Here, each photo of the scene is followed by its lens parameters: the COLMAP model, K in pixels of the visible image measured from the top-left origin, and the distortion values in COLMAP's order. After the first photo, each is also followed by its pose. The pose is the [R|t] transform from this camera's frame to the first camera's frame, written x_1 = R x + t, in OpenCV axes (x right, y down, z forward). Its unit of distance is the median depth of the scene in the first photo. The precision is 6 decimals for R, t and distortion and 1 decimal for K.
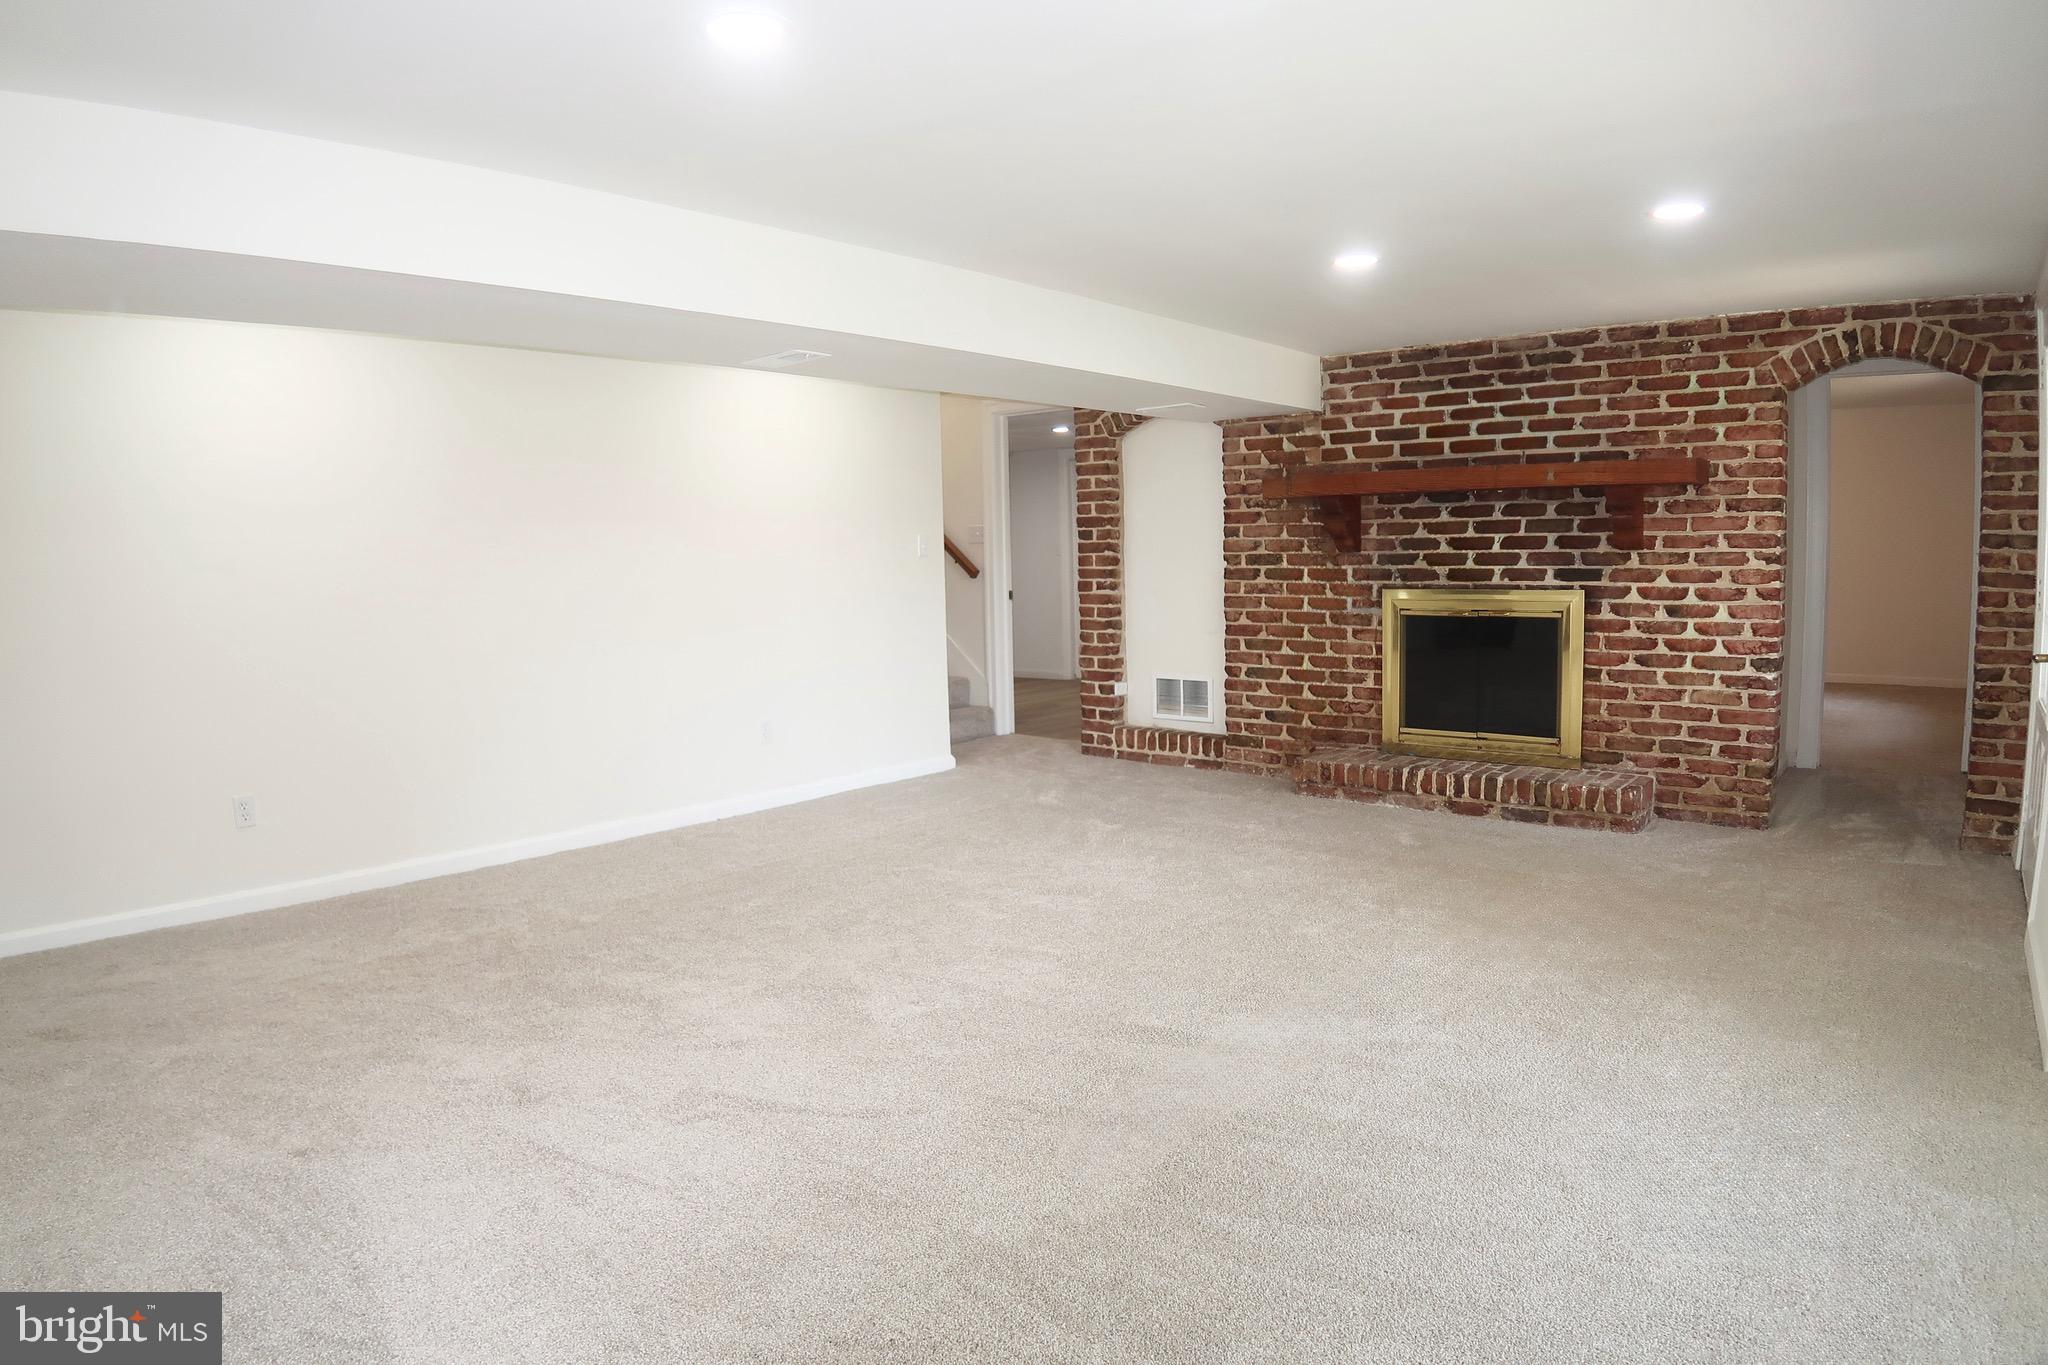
lens RADIAL K [[1254.4, 0, 1024.0], [0, 1254.4, 682.5], [0, 0, 1]] dist [-0.106466, 0.002405]
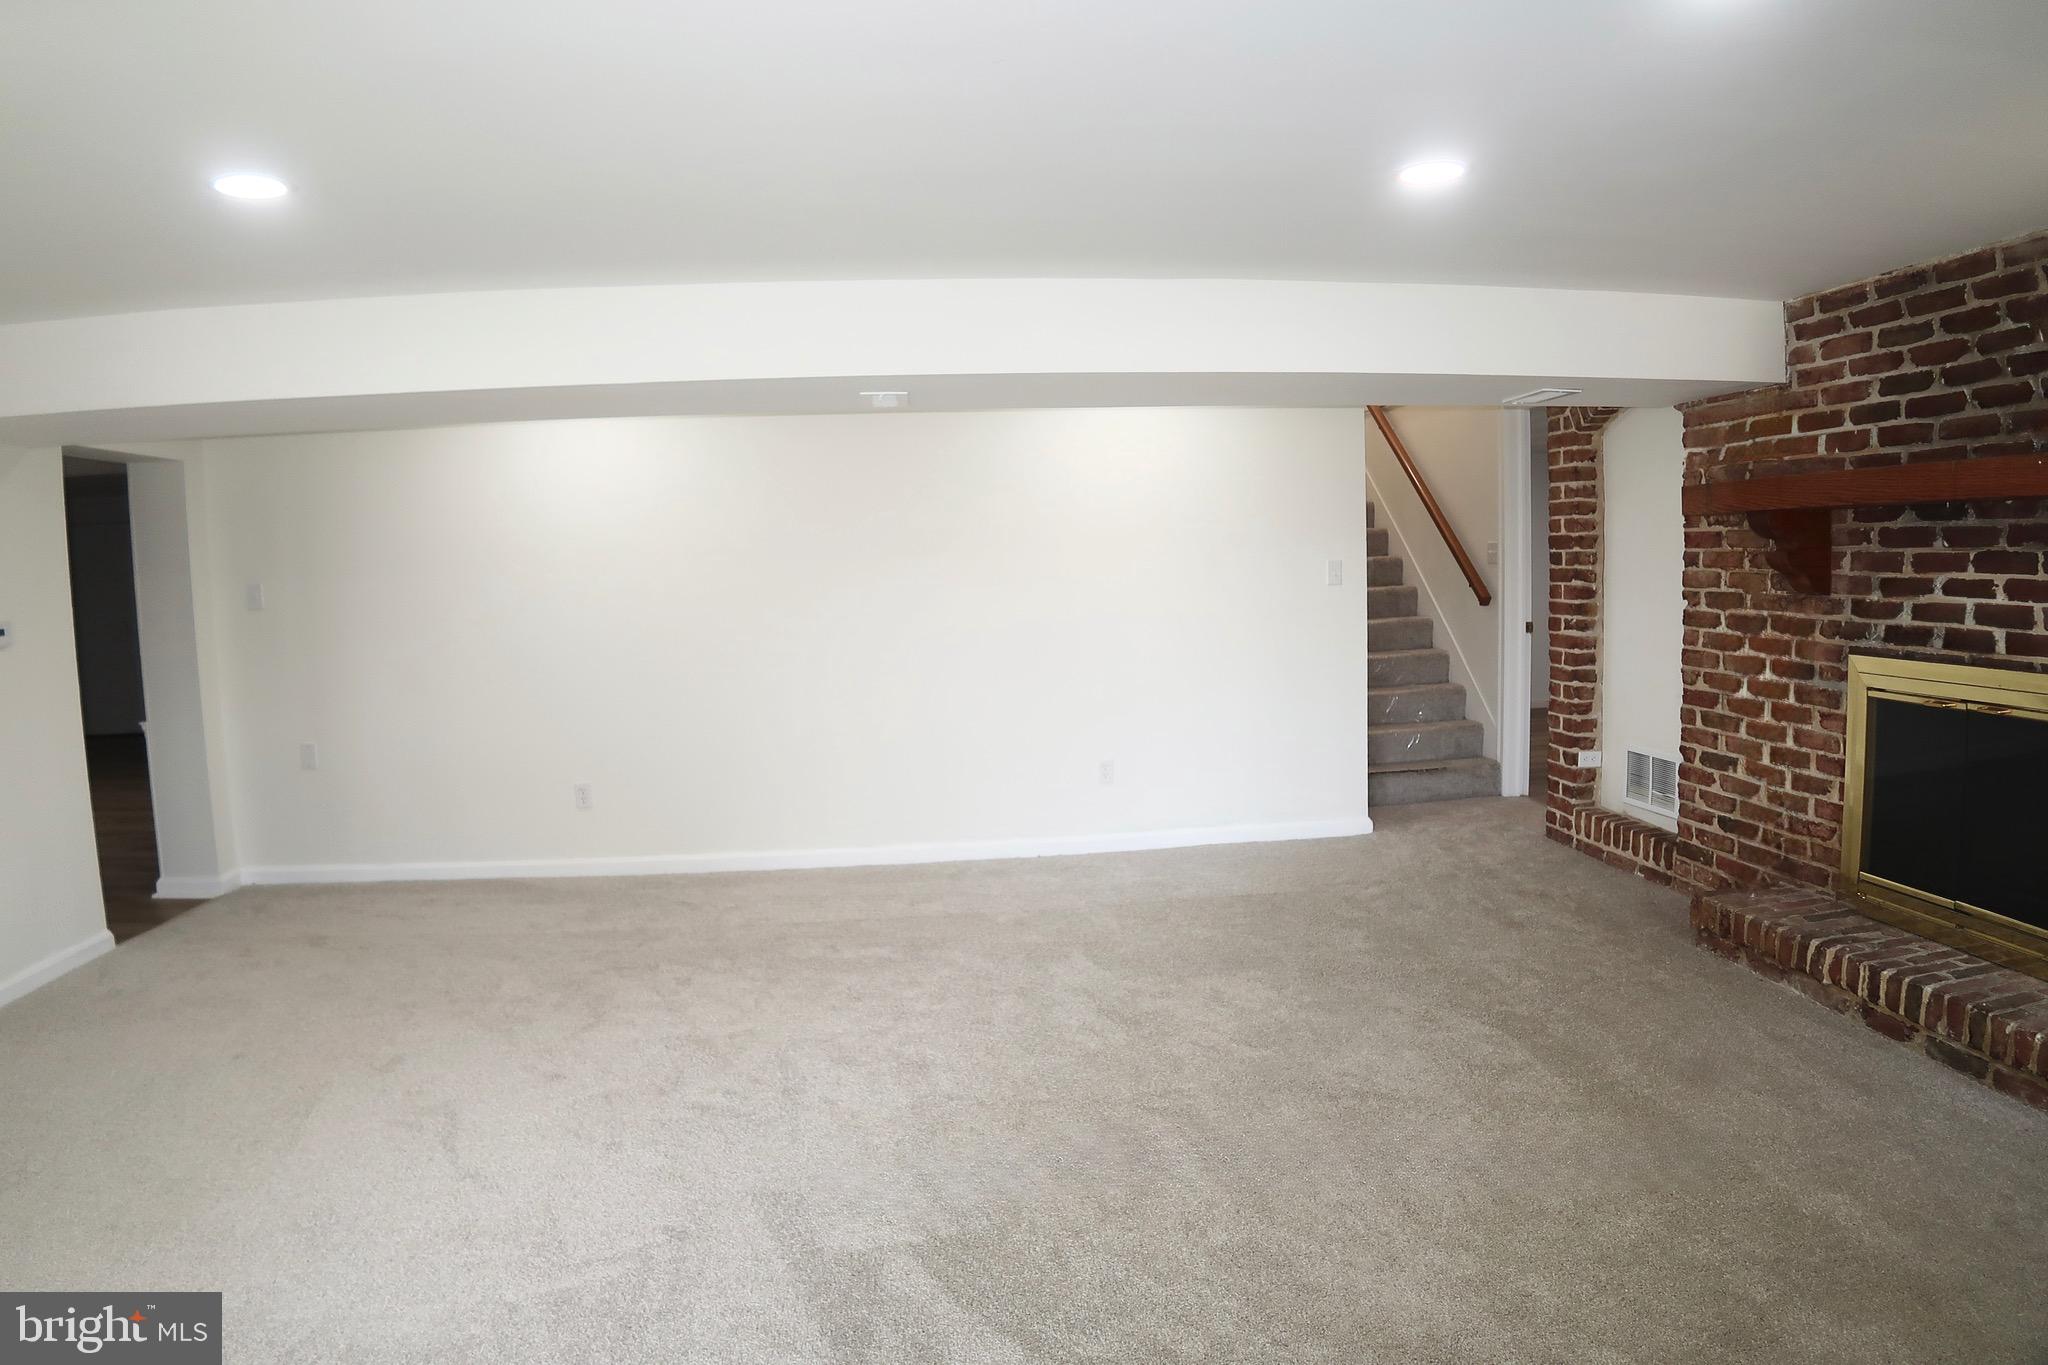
lens RADIAL K [[1254.4, 0, 1024.0], [0, 1254.4, 682.5], [0, 0, 1]] dist [-0.106466, 0.002405]
pose [[0.714805, 0.056869, -0.697008, 0.381519], [-0.041121, 0.998381, 0.039287, -0.062206], [0.698114, 0.000579, 0.715986, 0.239593]]
